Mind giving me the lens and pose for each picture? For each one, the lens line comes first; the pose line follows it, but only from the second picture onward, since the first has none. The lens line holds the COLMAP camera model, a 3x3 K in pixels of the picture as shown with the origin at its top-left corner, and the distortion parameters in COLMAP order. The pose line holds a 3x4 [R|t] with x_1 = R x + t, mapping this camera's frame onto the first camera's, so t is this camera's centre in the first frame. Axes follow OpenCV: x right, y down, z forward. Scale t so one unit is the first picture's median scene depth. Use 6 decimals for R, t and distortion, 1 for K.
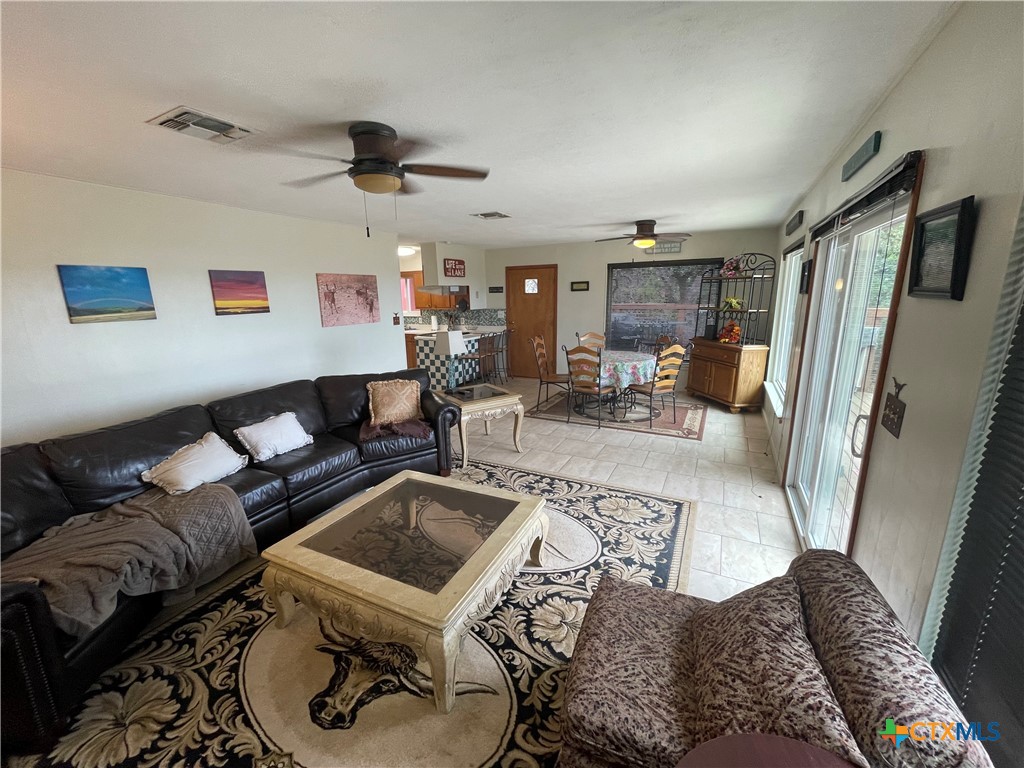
lens RADIAL K [[414.2, 0, 507.2], [0, 414.2, 381.7], [0, 0, 1]] dist [0.014142, 0.001143]
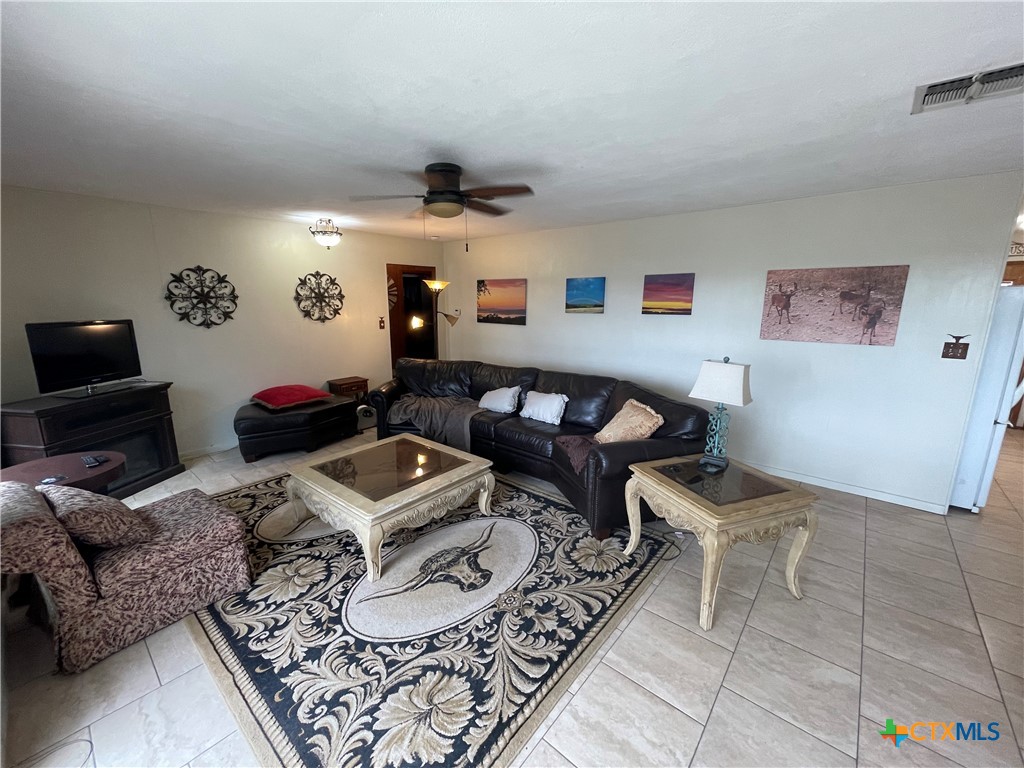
lens RADIAL K [[414.2, 0, 510.2], [0, 414.2, 391.1], [0, 0, 1]] dist [0.014142, 0.001143]
pose [[-0.227490, 0.234885, -0.945028, 0.673871], [-0.203192, 0.937661, 0.281967, -0.257948], [0.952345, 0.256167, -0.165582, 1.101069]]
